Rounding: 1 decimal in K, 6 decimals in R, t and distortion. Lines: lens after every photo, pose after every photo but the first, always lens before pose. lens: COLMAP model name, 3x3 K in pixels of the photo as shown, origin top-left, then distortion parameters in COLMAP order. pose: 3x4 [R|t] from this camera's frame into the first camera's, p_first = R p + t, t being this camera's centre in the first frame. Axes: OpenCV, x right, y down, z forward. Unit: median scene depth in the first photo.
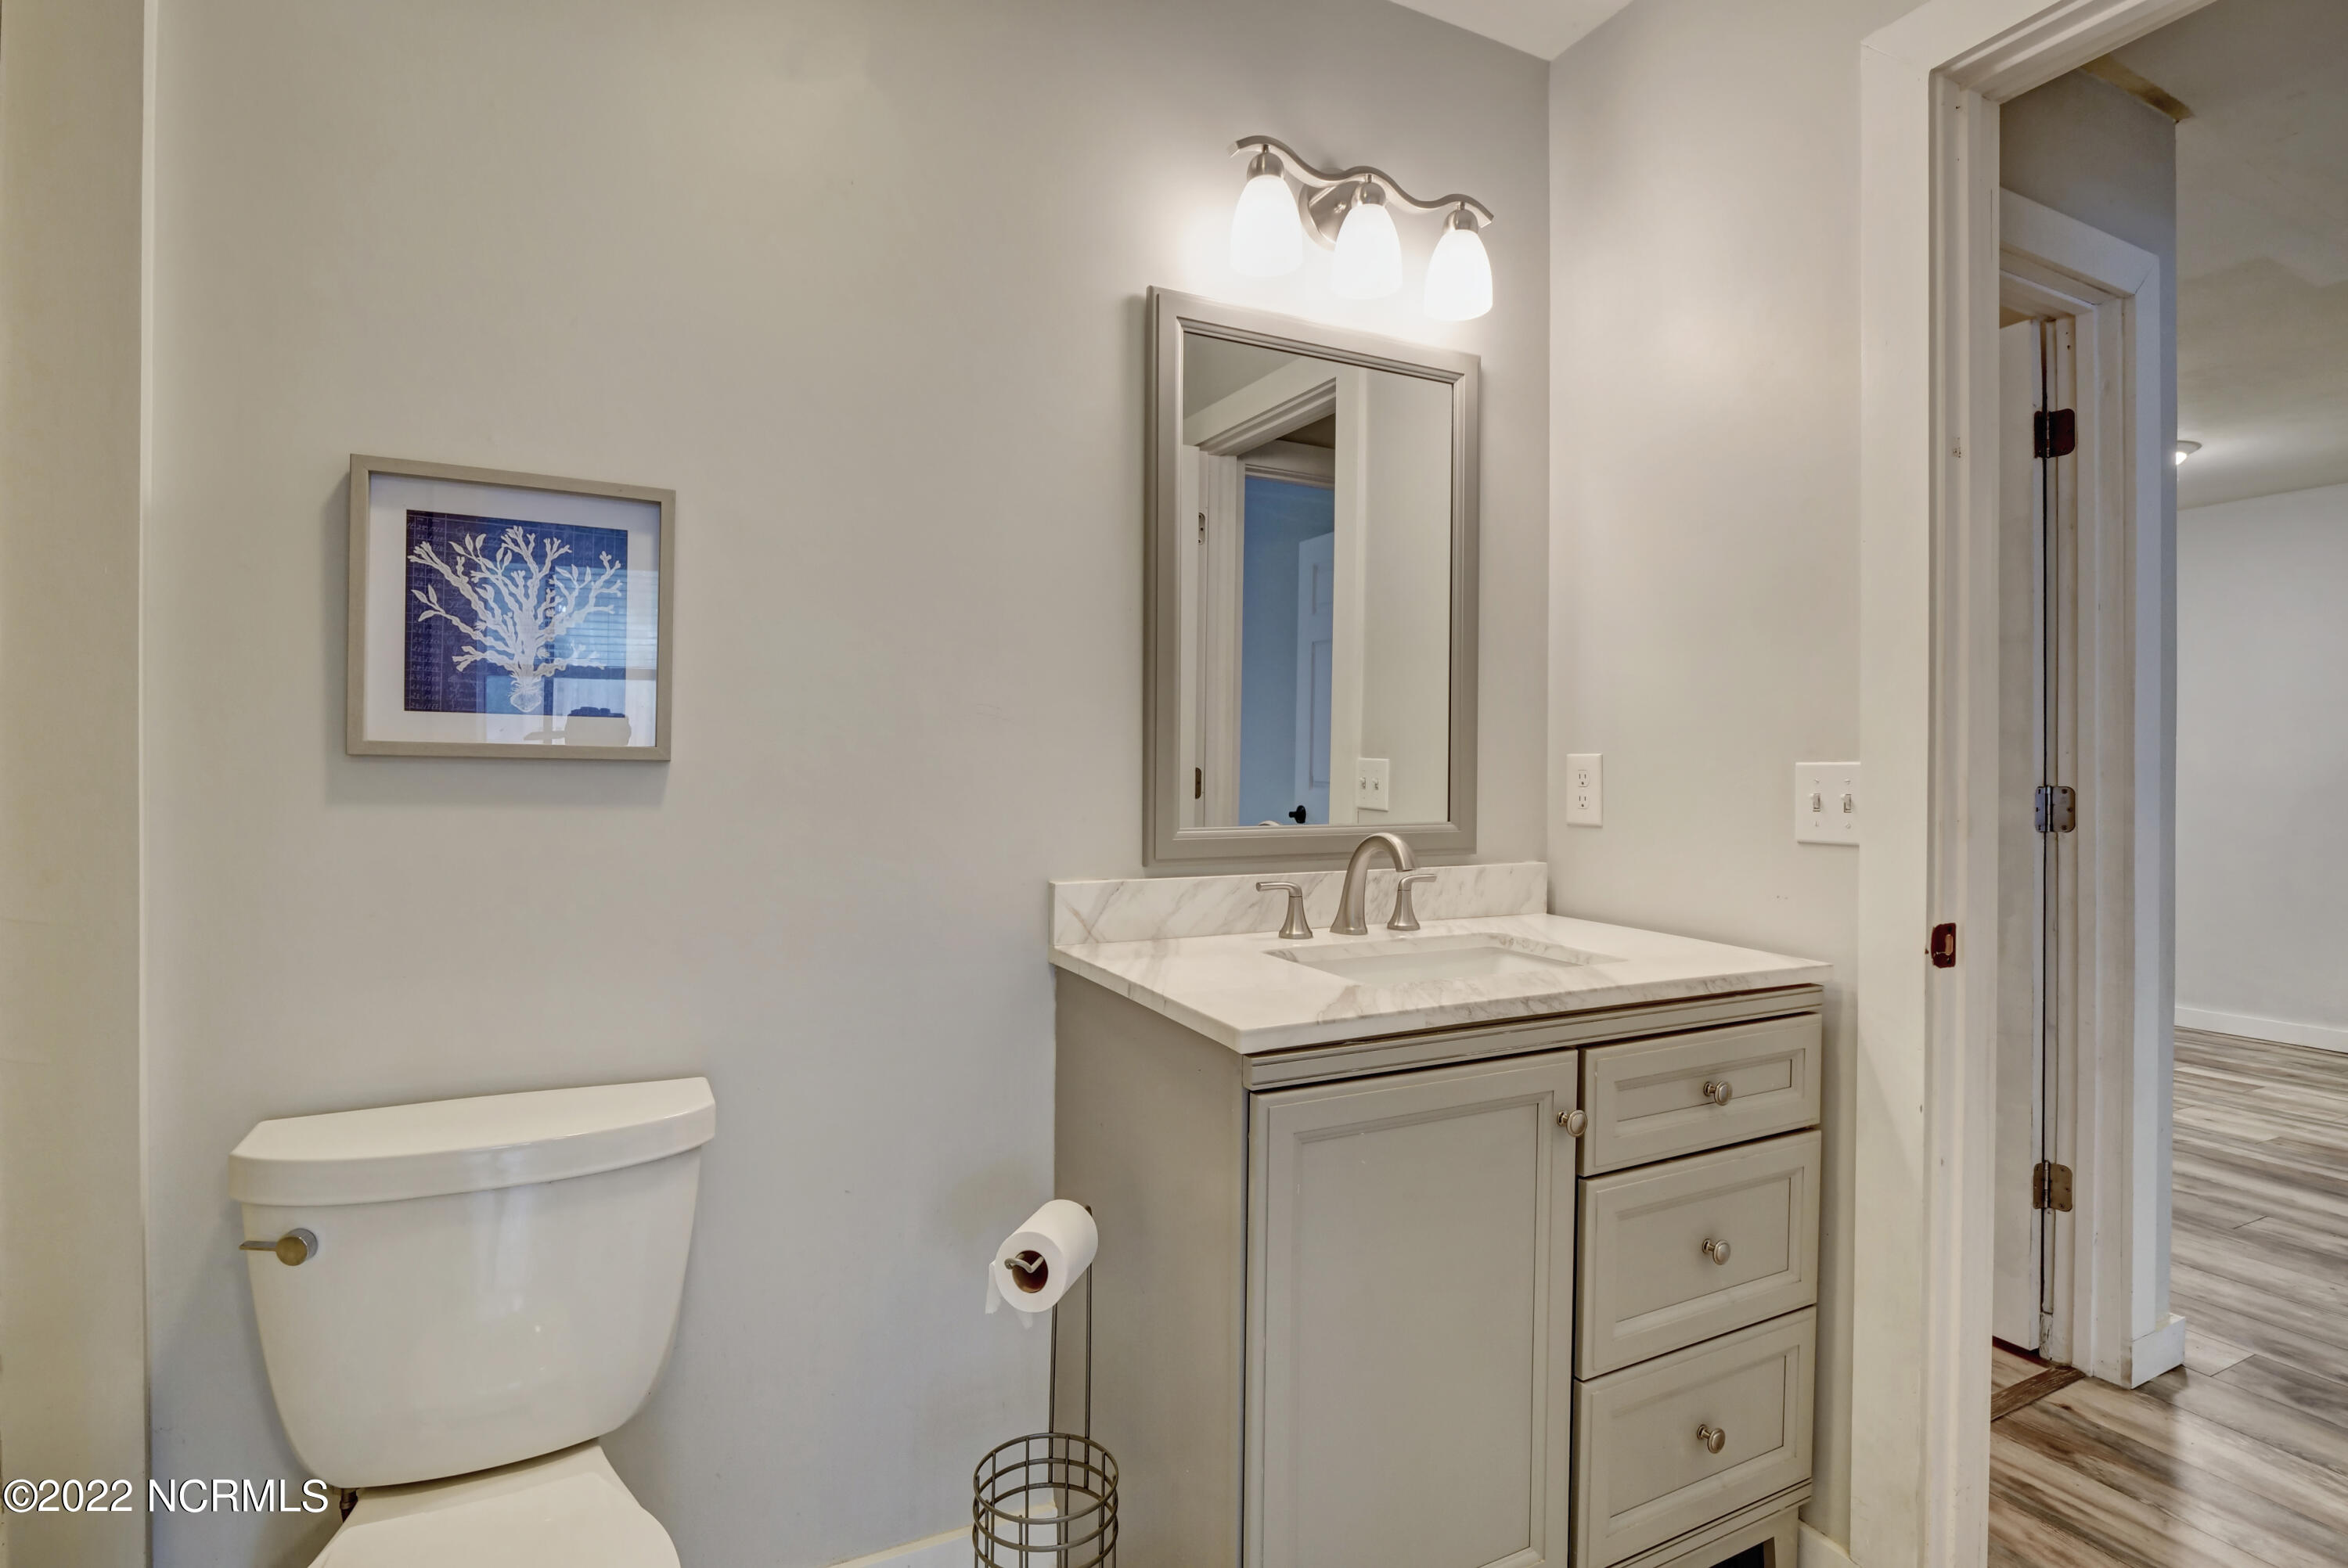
lens RADIAL K [[1141.0, 0, 1170.3], [0, 1141.0, 772.2], [0, 0, 1]] dist [-0.008082, -0.004973]
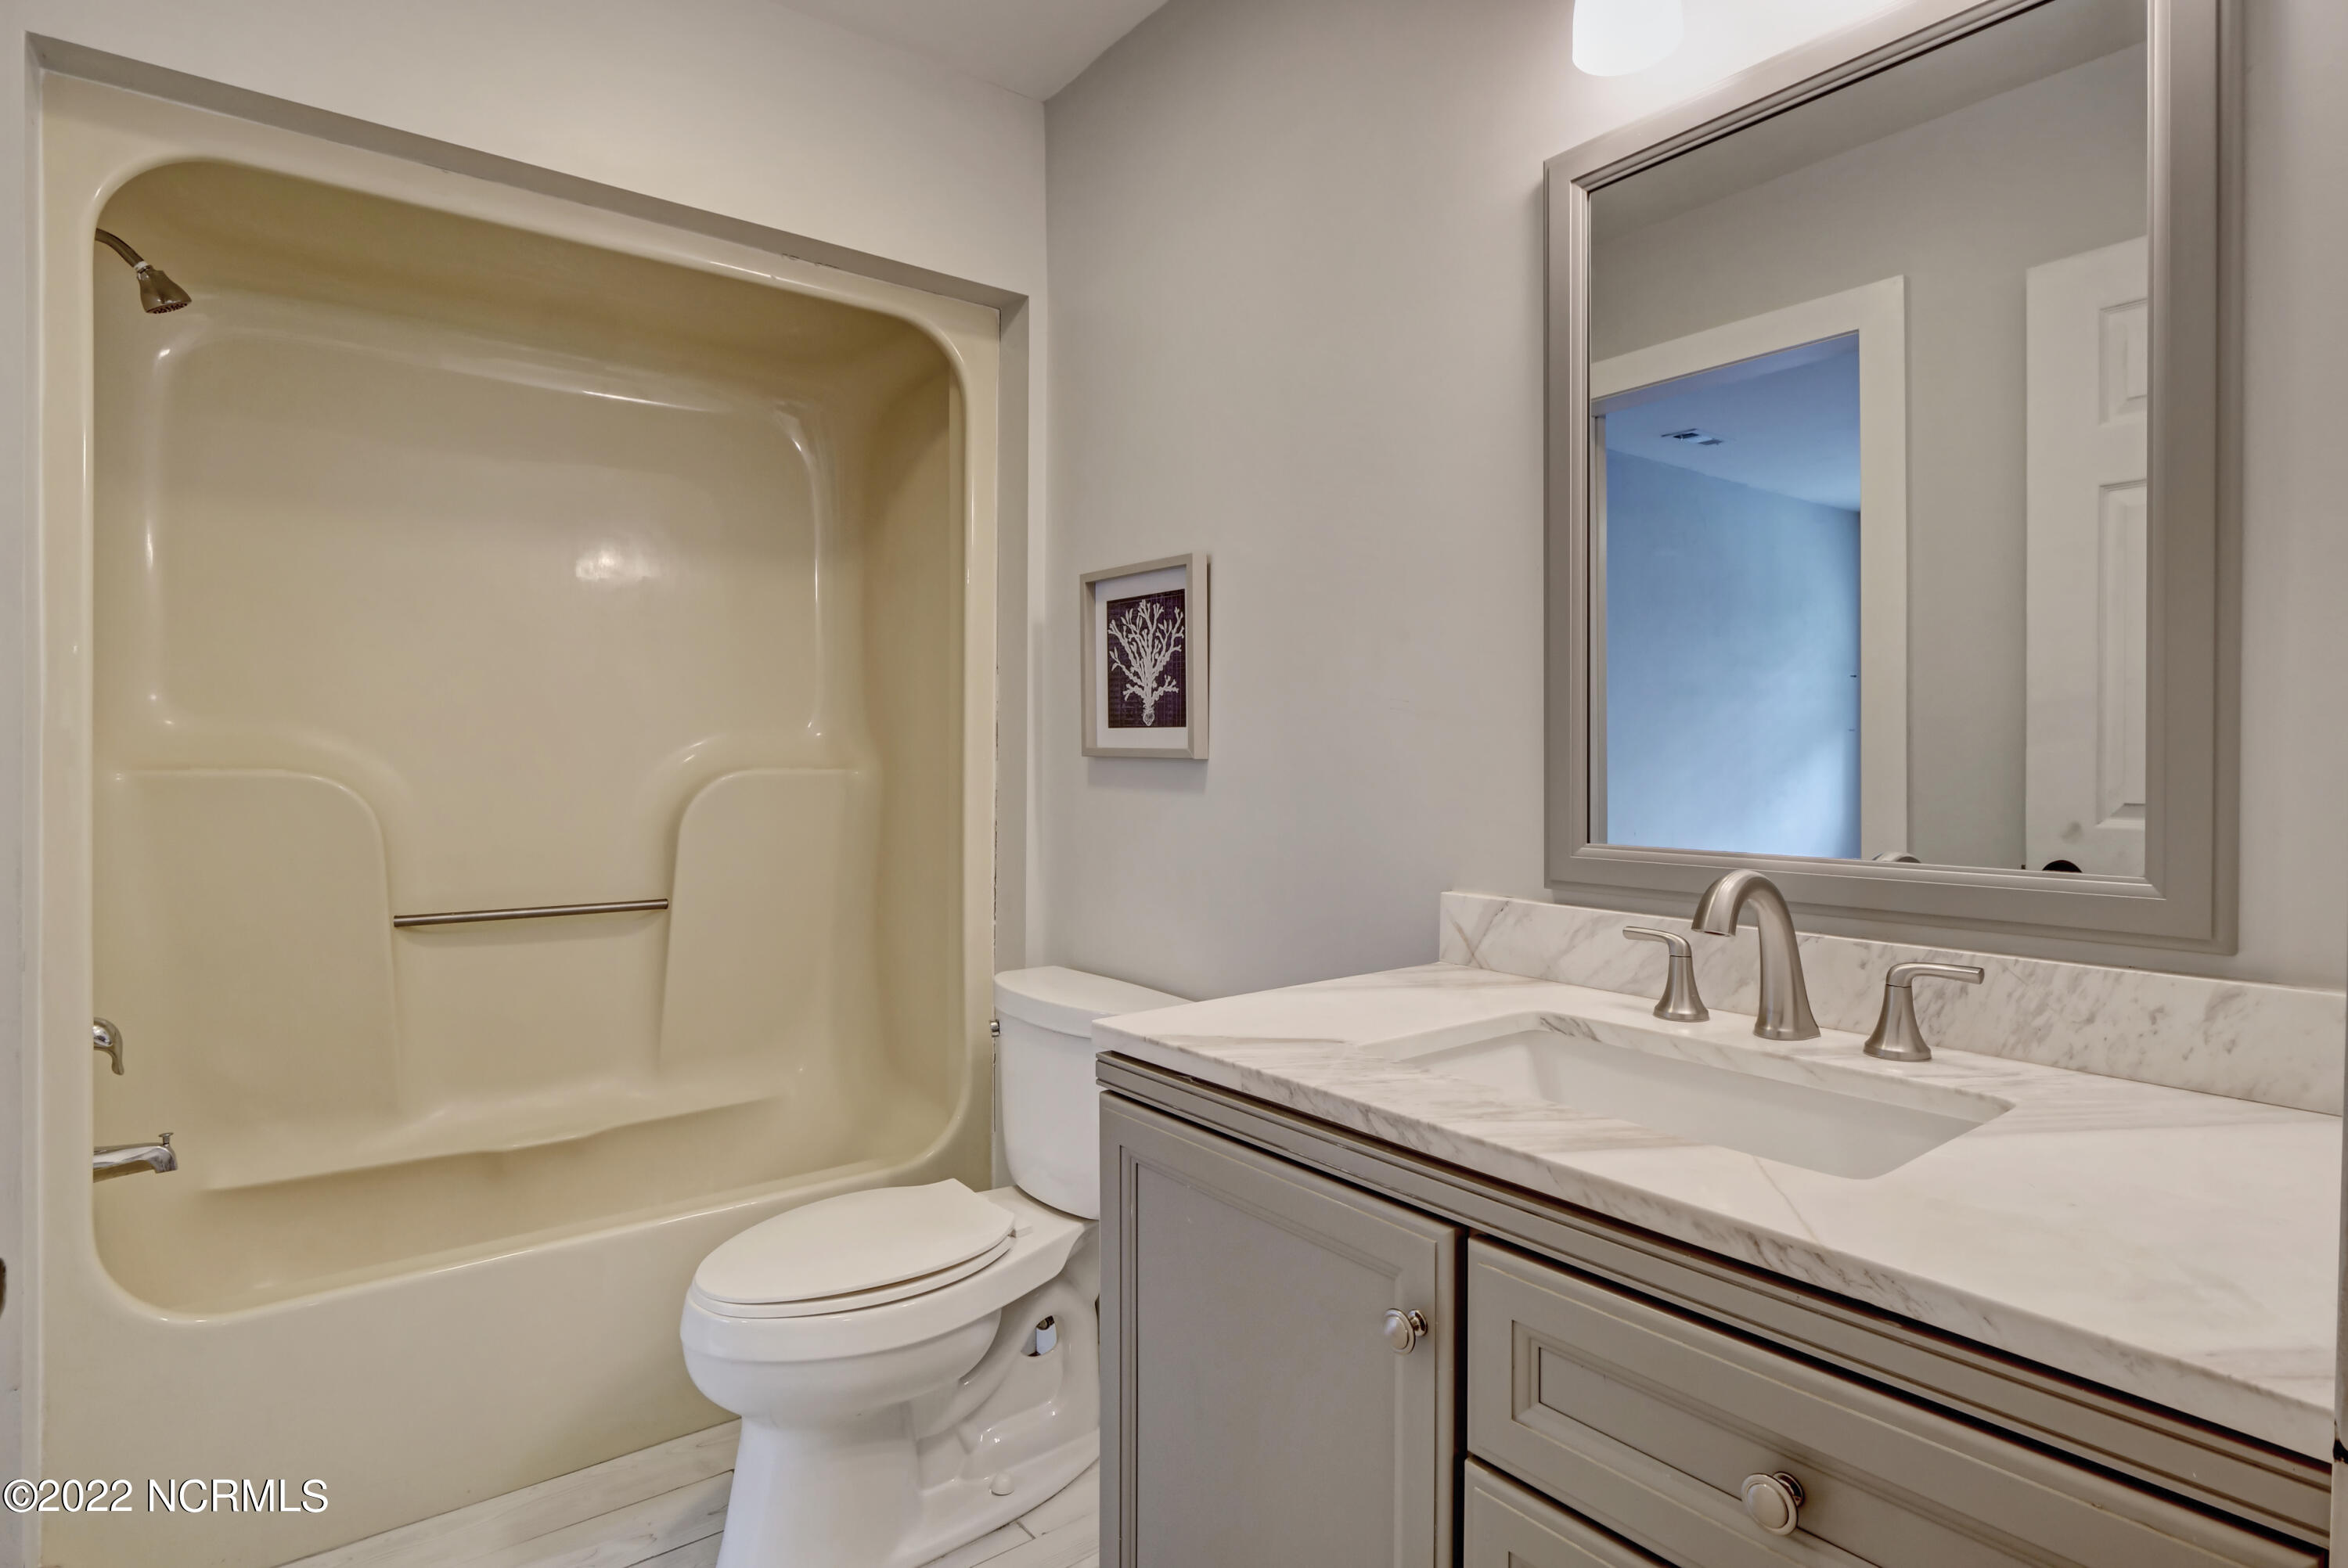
lens RADIAL K [[1227.9, 0, 1177.7], [0, 1227.9, 762.5], [0, 0, 1]] dist [-0.002722, 0.000279]
pose [[0.186028, -0.002824, -0.982540, 0.978389], [-0.005917, 0.999975, -0.003994, -0.000031], [0.982527, 0.006557, 0.186007, 0.740031]]
